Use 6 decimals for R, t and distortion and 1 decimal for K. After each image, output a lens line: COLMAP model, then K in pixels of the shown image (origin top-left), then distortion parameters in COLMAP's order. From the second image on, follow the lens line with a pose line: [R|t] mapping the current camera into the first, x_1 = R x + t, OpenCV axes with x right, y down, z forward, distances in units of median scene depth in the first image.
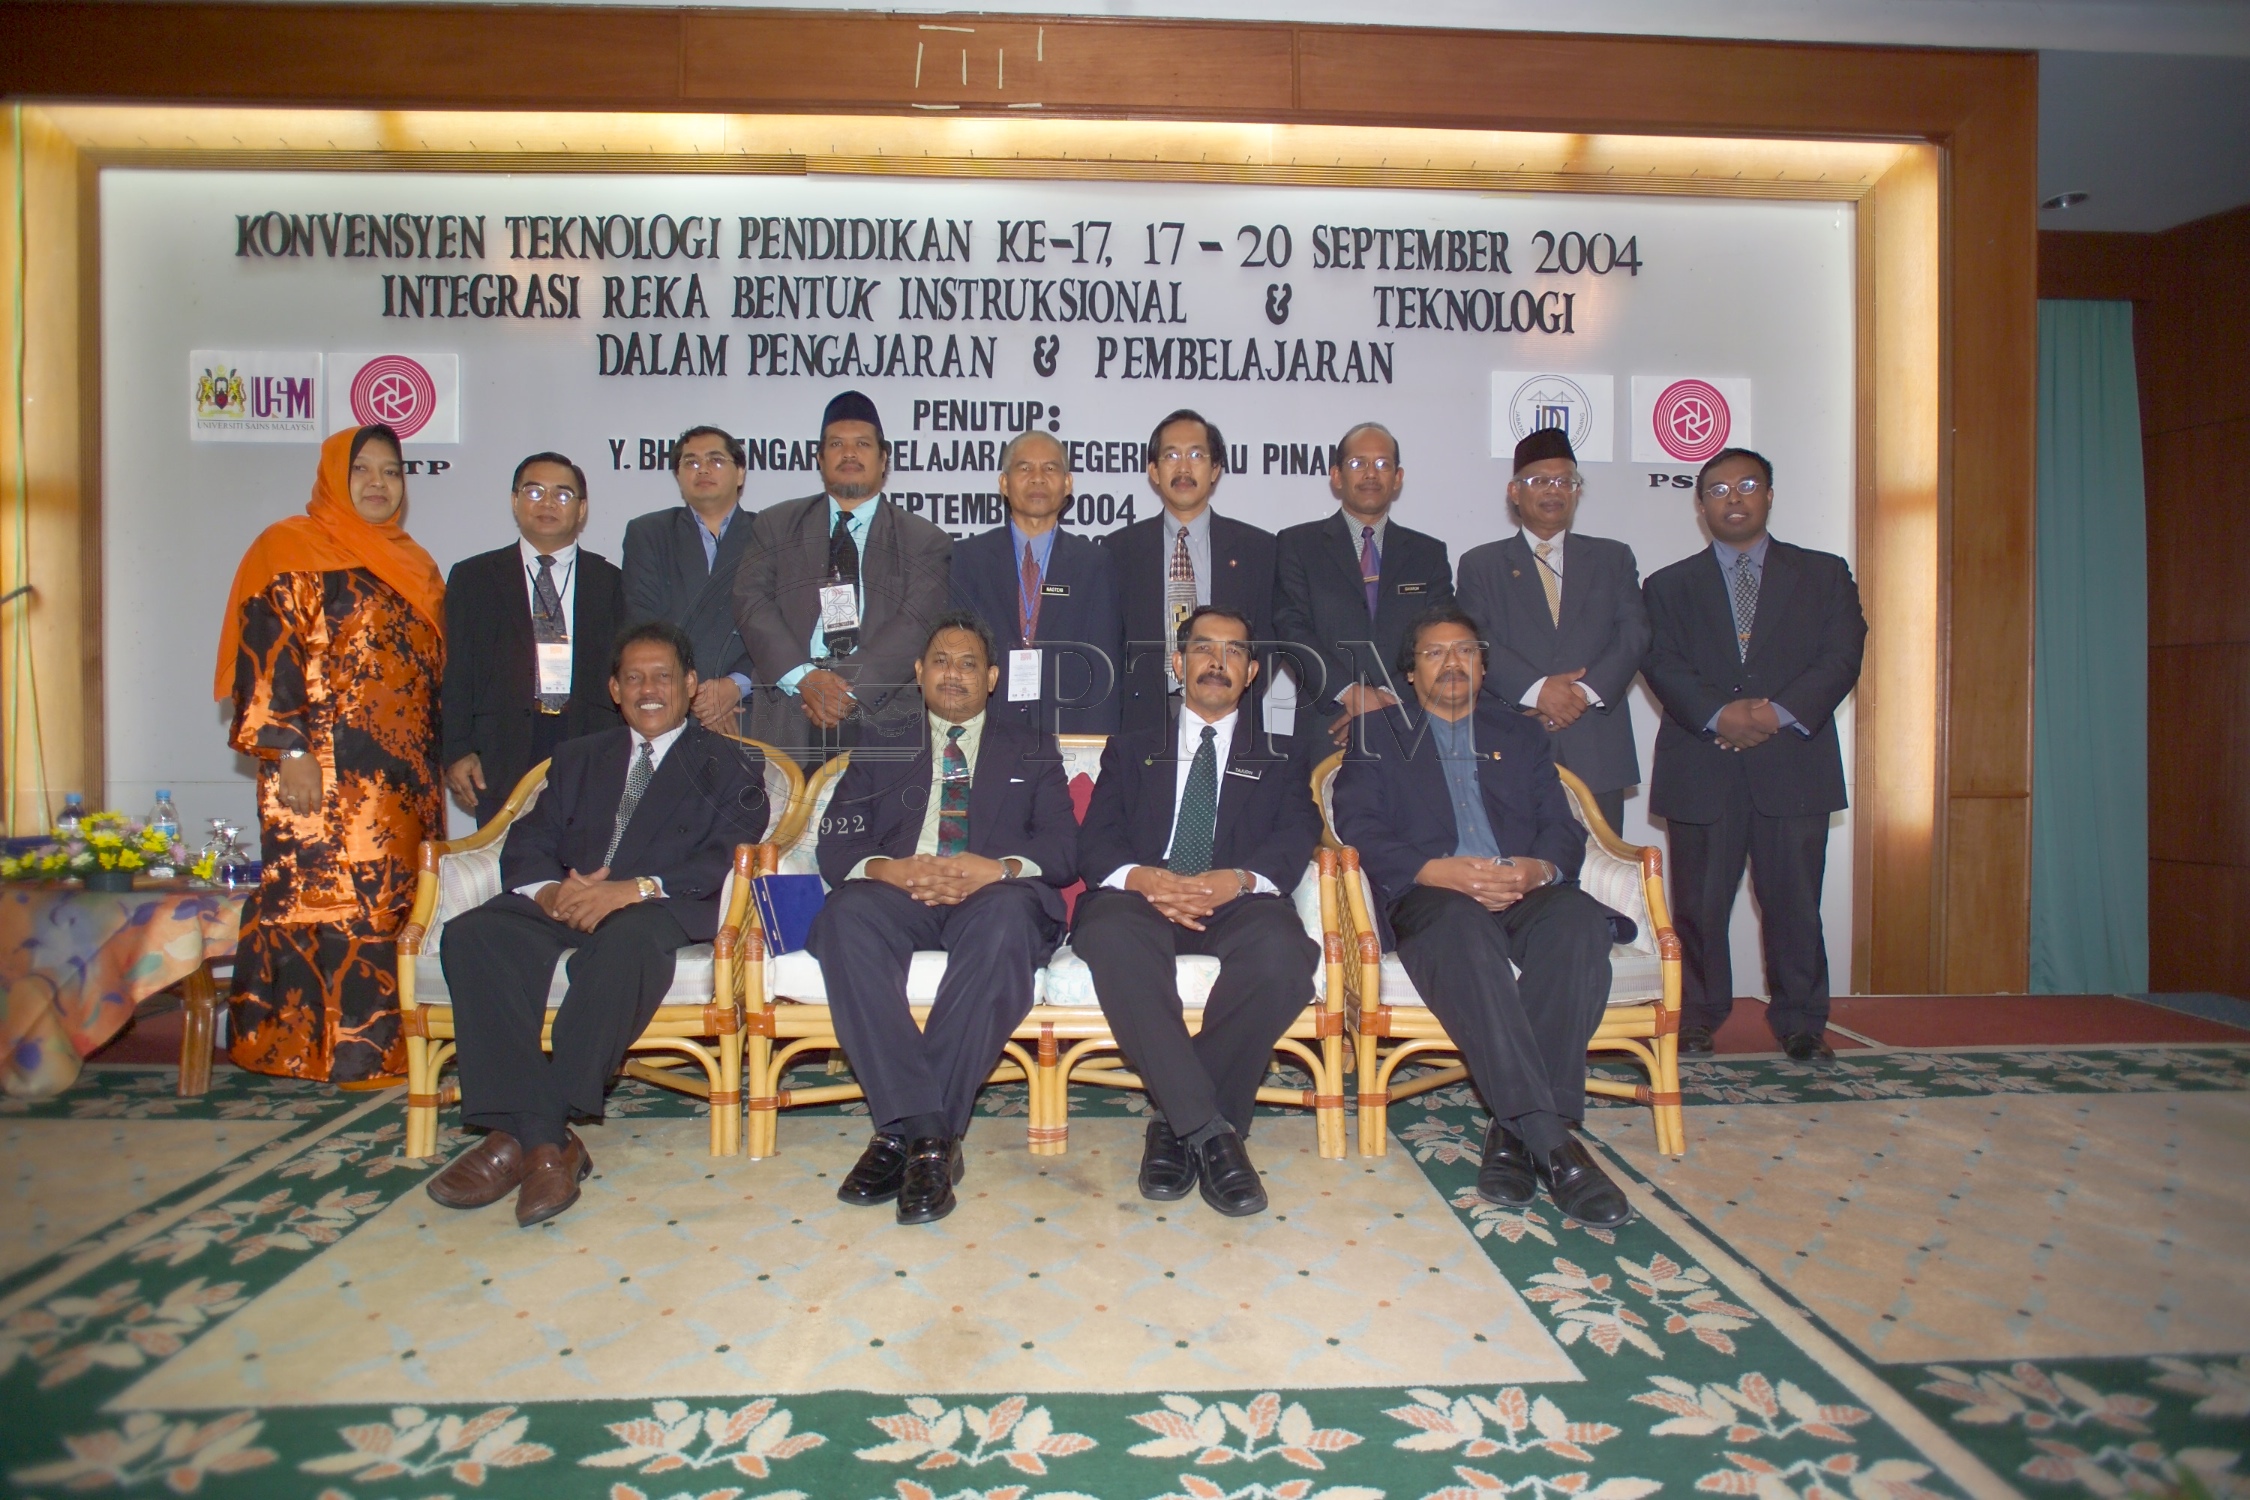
lens RADIAL K [[1161.7, 0, 1132.6], [0, 1161.7, 746.2], [0, 0, 1]] dist [-0.053285, 0.029612]
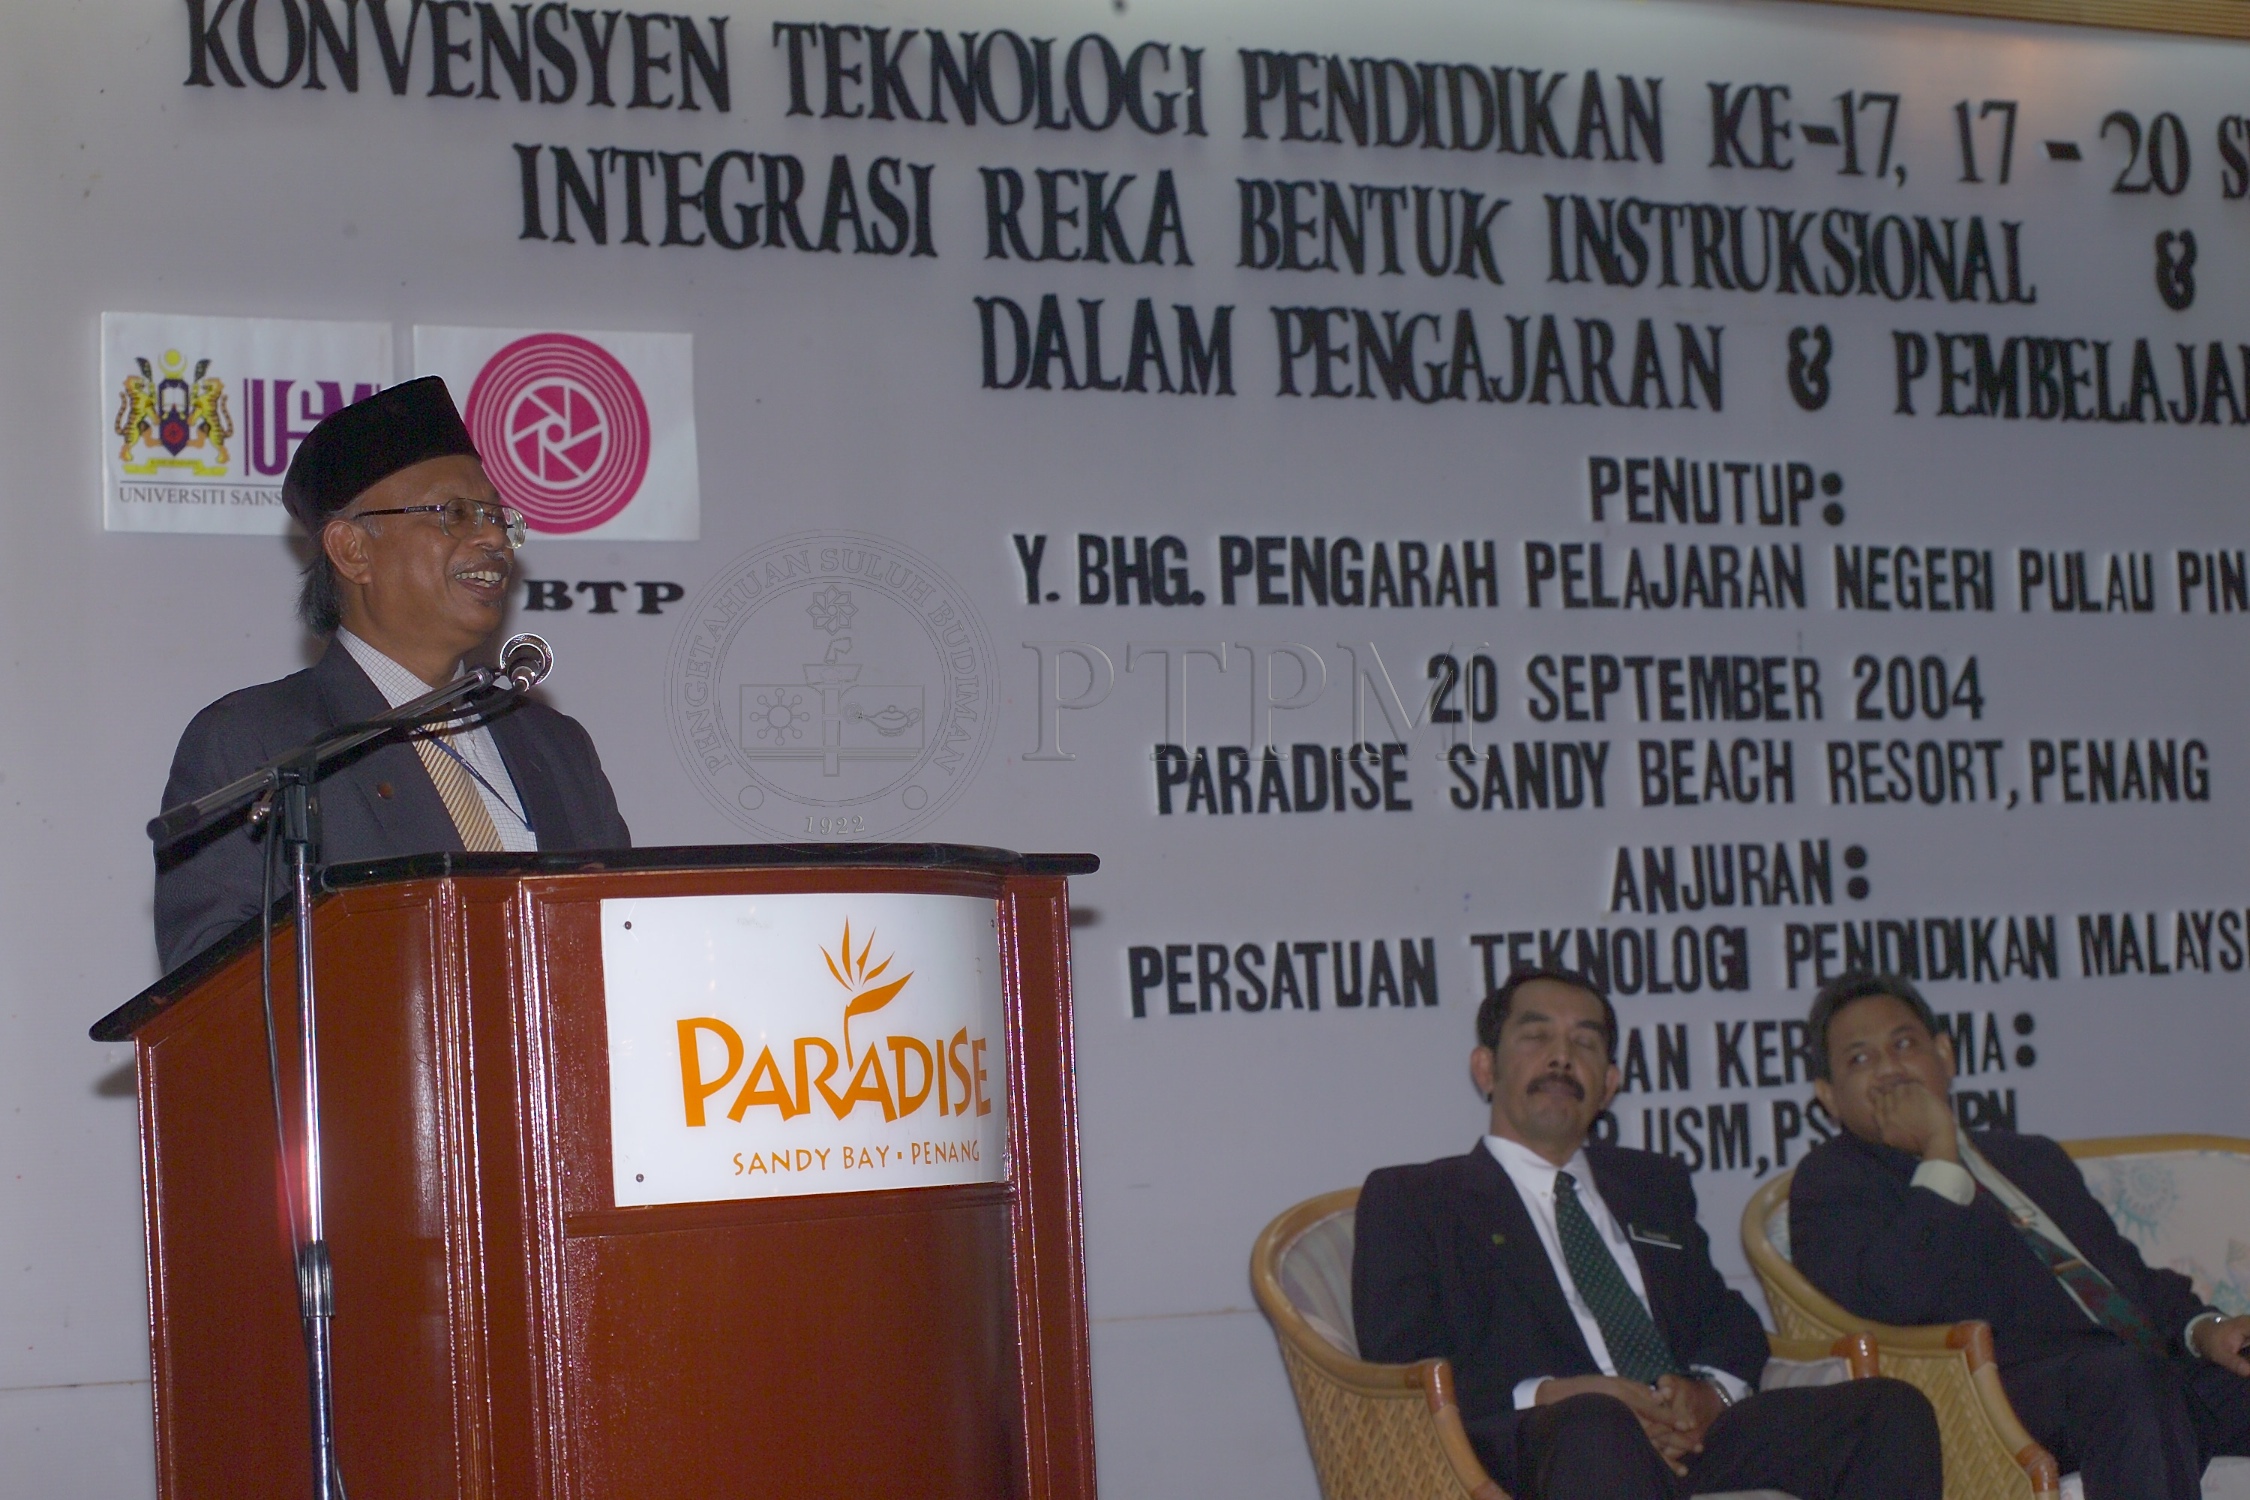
lens RADIAL K [[5371.7, 0, 1124.6], [0, 5371.7, 706.7], [0, 0, 1]] dist [-0.145735, -0.359162]
pose [[0.889715, -0.010104, 0.456404, -1.348030], [0.058607, 0.994010, -0.092243, -0.010593], [-0.452738, 0.108819, 0.884979, -0.822722]]
